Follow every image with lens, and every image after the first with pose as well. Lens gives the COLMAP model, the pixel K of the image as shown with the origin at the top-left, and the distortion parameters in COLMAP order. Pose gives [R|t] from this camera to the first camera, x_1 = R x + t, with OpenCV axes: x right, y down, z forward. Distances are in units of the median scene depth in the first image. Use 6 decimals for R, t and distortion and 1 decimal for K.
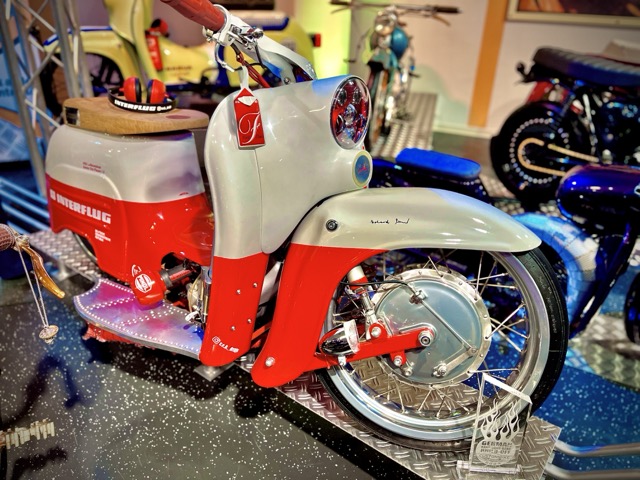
lens RADIAL K [[488.1, 0, 320.0], [0, 488.1, 240.0], [0, 0, 1]] dist [0.089741, -0.123527]
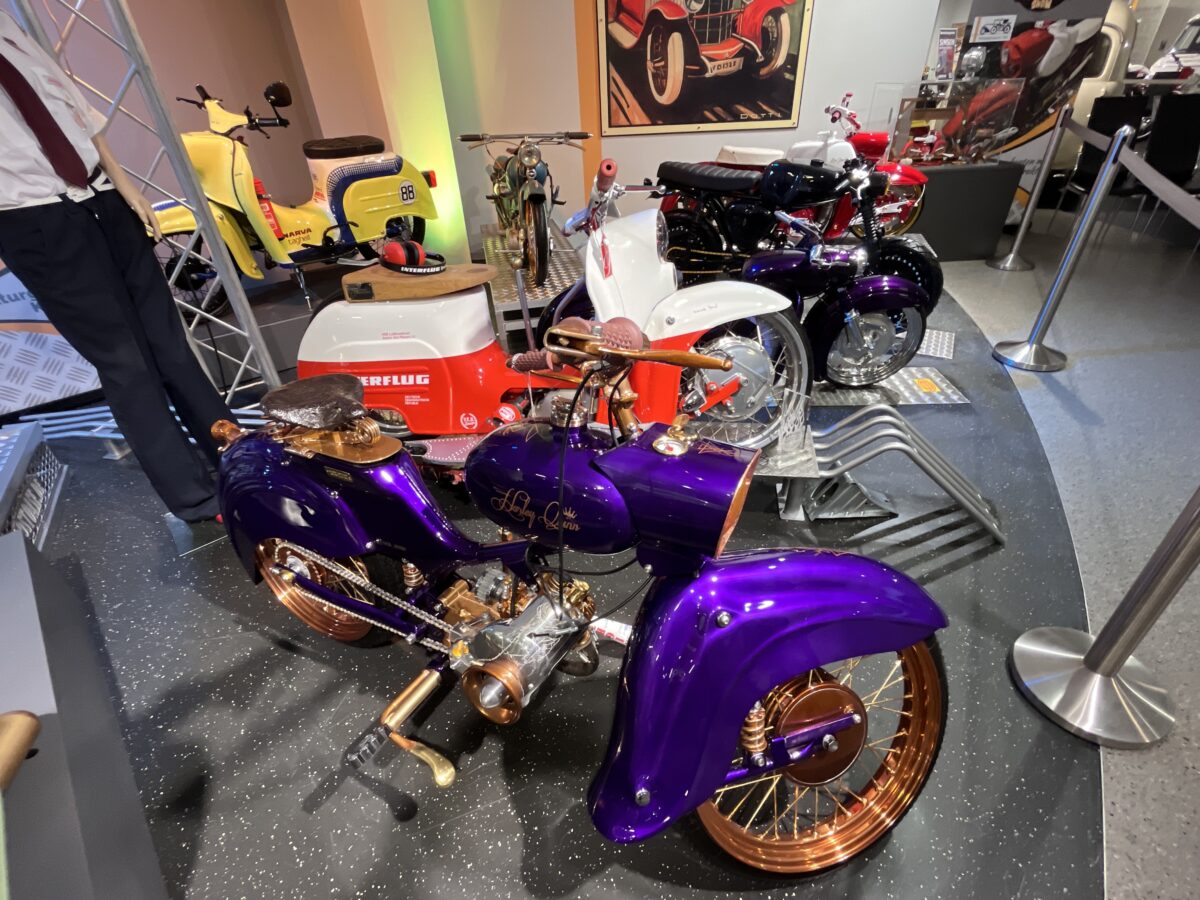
lens RADIAL K [[575.4, 0, 601.4], [0, 575.4, 471.8], [0, 0, 1]] dist [-0.015563, -0.000070]
pose [[0.883198, -0.305393, 0.355944, -0.351842], [0.258308, 0.950205, 0.174321, 0.017186], [-0.391456, -0.062017, 0.918104, -0.184898]]
